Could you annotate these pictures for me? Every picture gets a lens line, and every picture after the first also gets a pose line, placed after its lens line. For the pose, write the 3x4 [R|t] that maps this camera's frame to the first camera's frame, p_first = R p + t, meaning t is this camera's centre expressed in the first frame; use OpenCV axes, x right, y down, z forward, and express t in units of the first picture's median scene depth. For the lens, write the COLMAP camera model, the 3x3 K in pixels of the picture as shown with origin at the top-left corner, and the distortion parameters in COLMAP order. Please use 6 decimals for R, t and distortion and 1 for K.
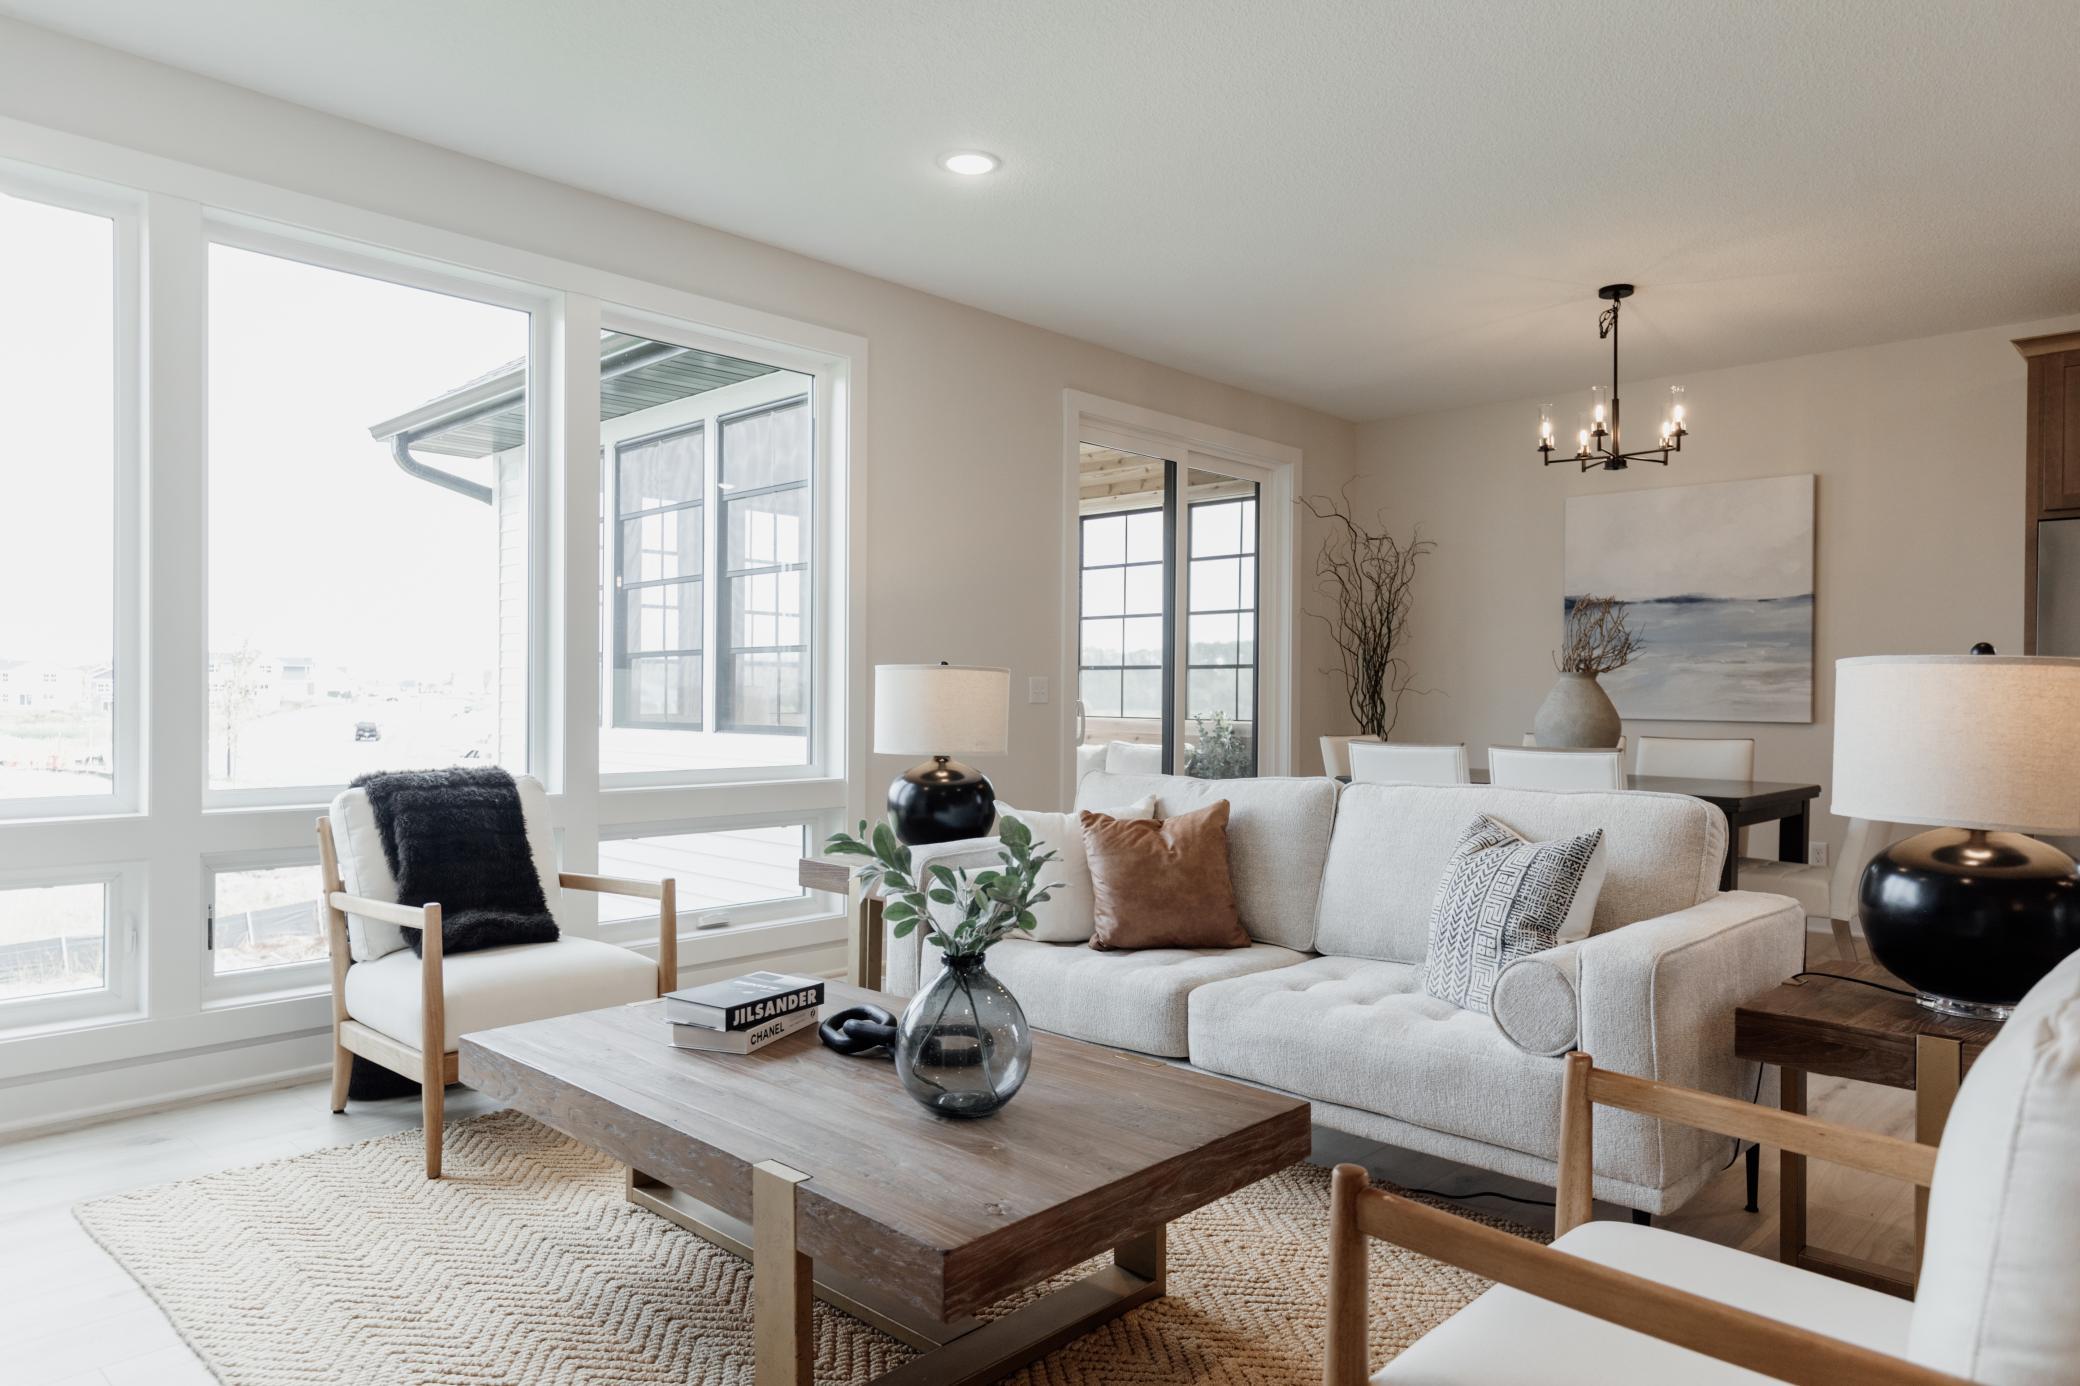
lens RADIAL K [[1291.2, 0, 1040.8], [0, 1291.2, 704.4], [0, 0, 1]] dist [-0.006219, -0.001405]
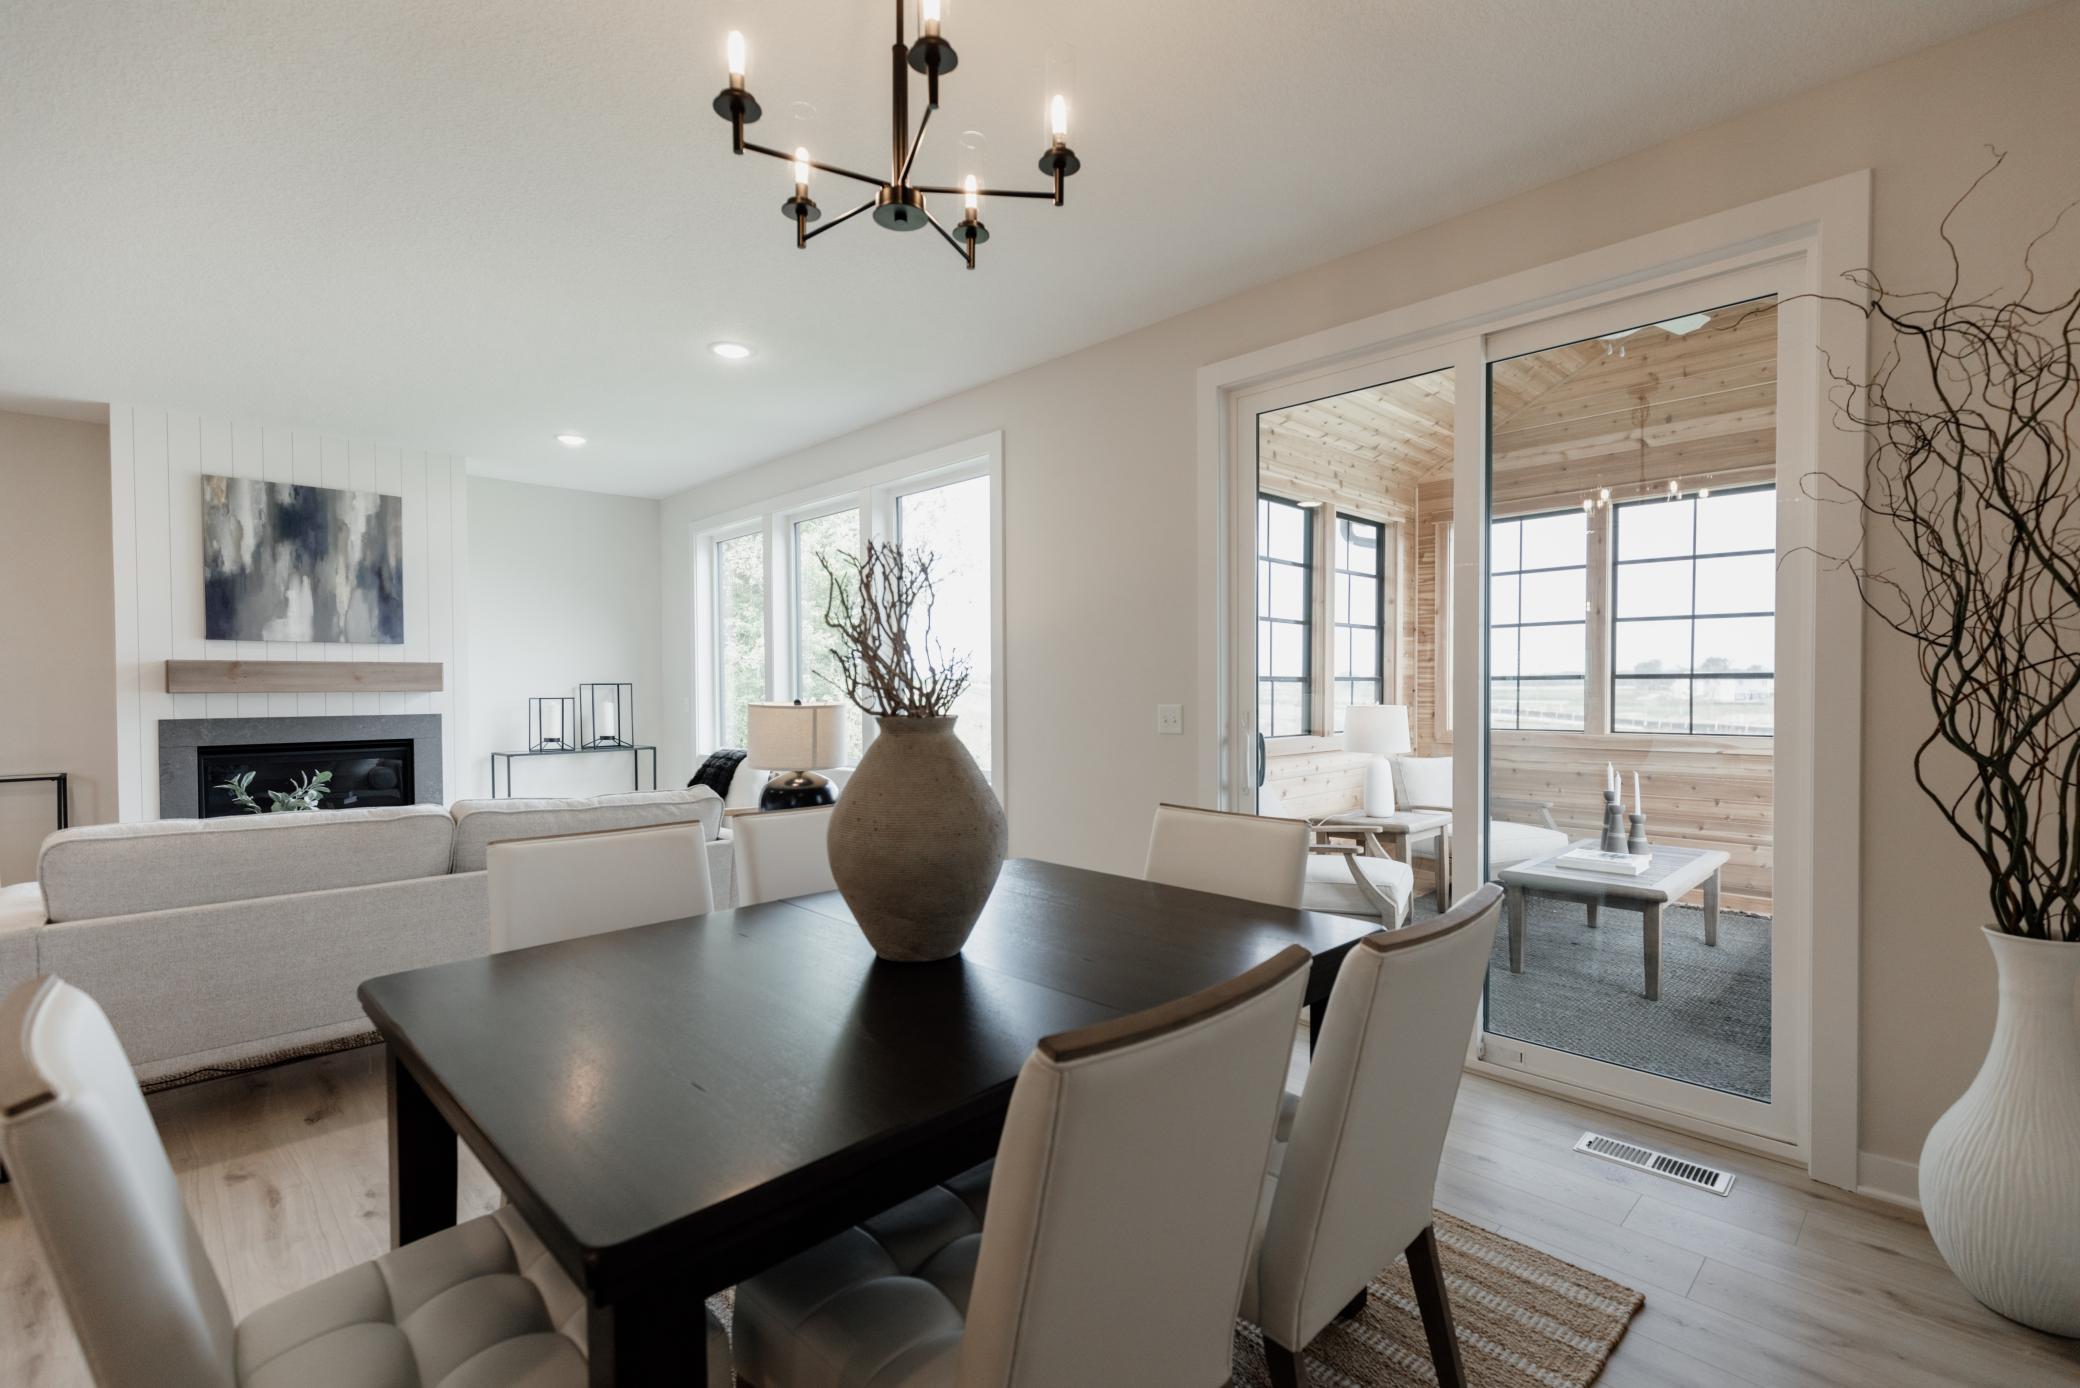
lens RADIAL K [[939.4, 0, 1051.0], [0, 939.4, 697.5], [0, 0, 1]] dist [0.001867, -0.001336]
pose [[-0.034373, 0.002949, -0.999405, 0.899774], [-0.003433, 0.999989, 0.003069, -0.037443], [0.999403, 0.003537, -0.034363, 1.293745]]
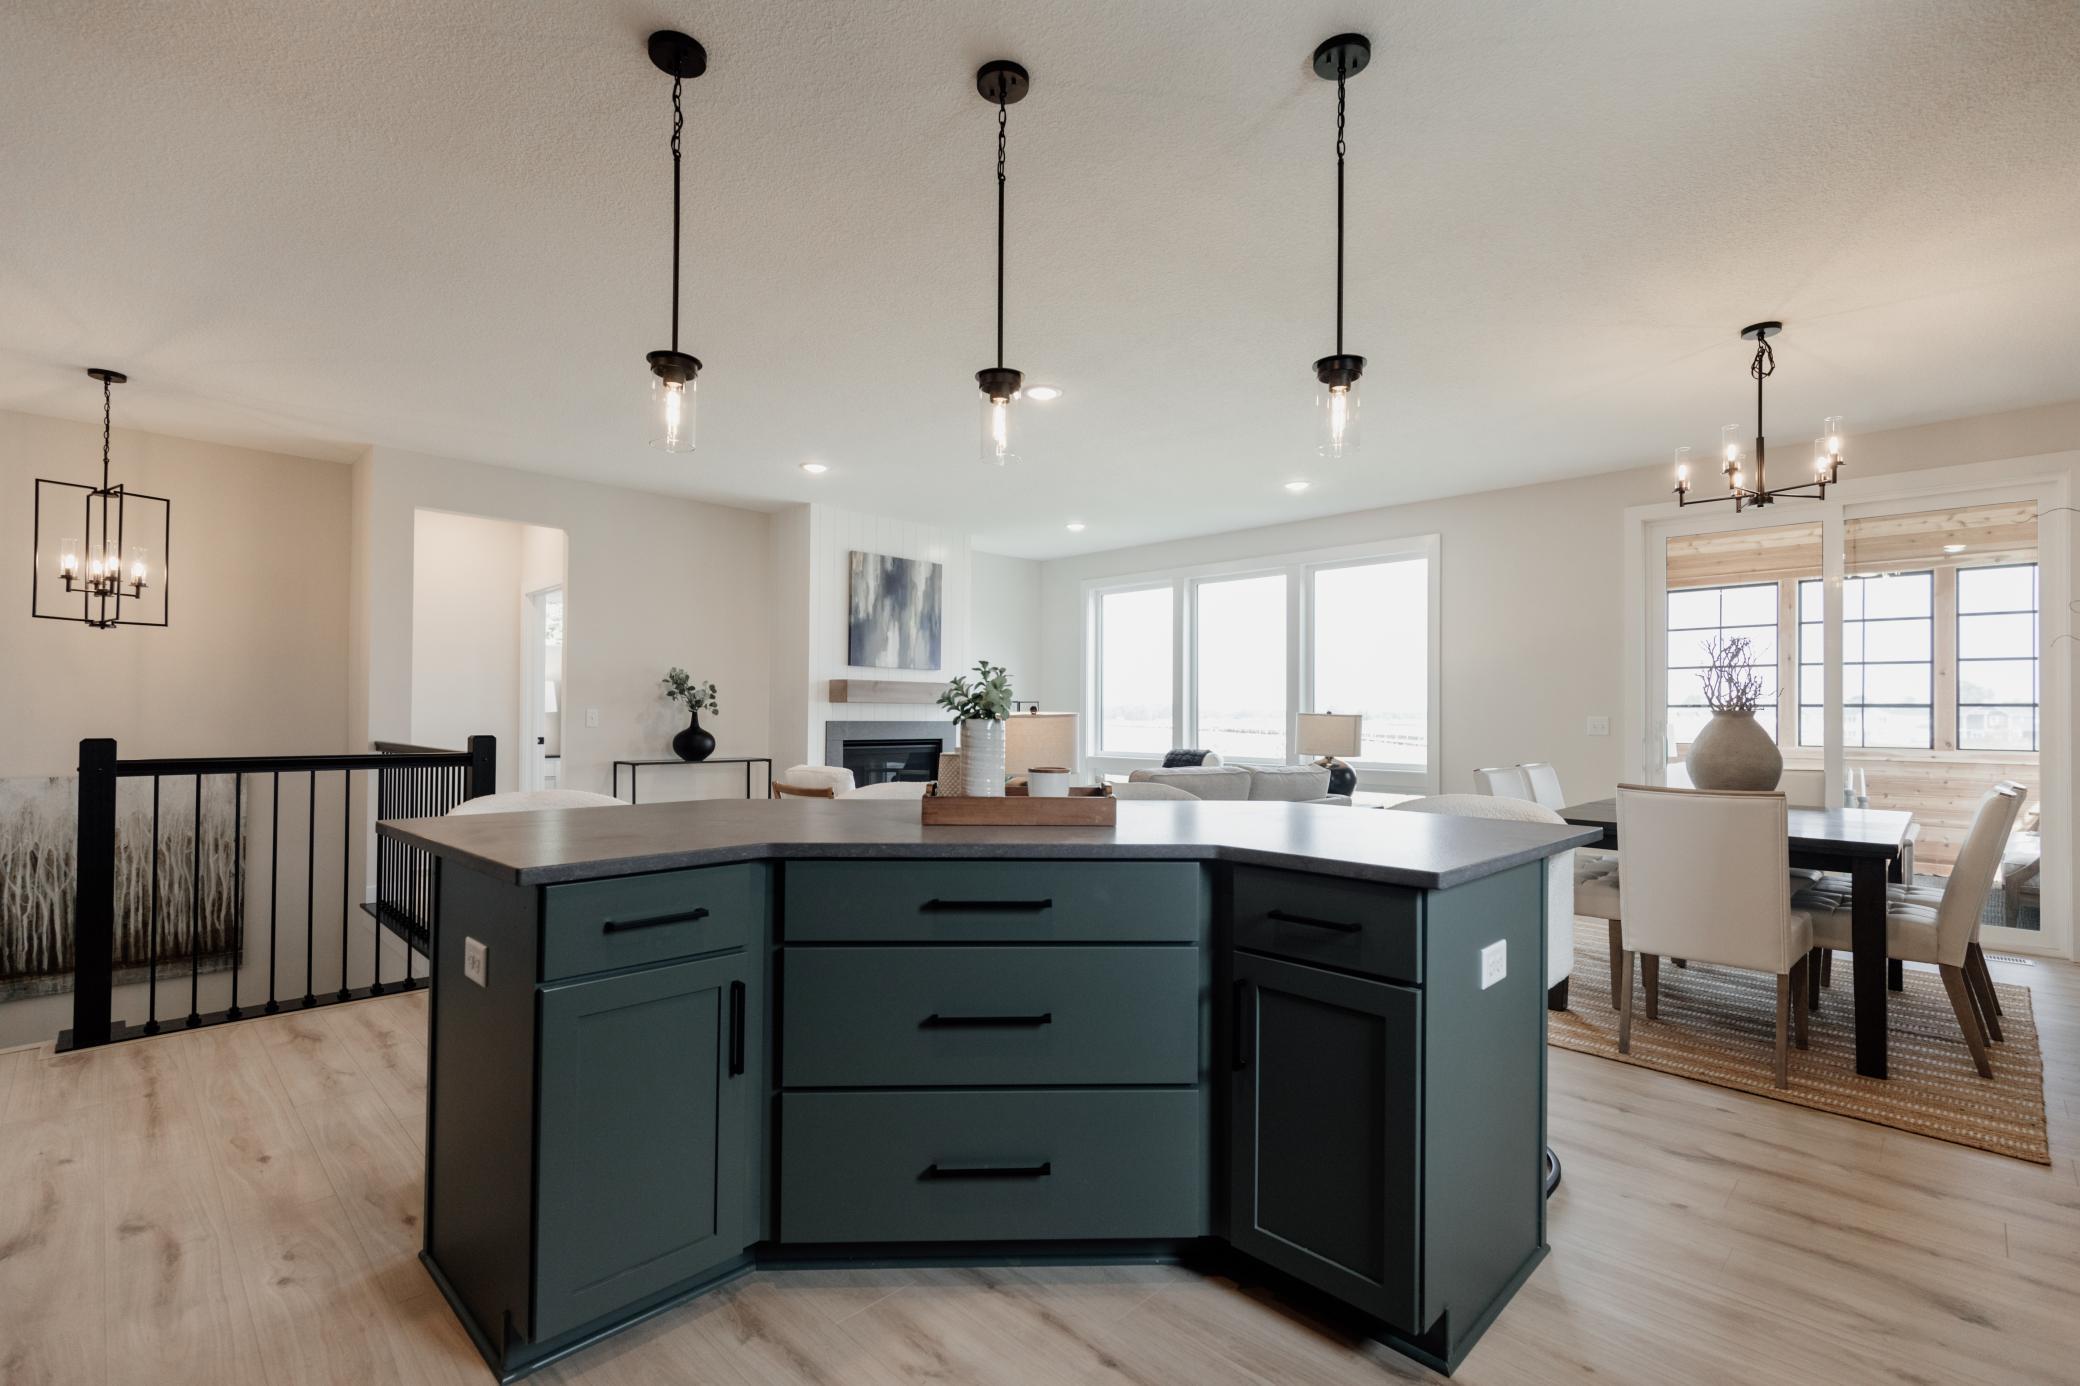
lens RADIAL K [[939.4, 0, 1030.9], [0, 939.4, 696.0], [0, 0, 1]] dist [0.001867, -0.001336]
pose [[-0.025178, -0.027454, -0.999306, 1.434973], [-0.016882, 0.999492, -0.027034, -0.007589], [0.999540, 0.016190, -0.025629, 0.562617]]
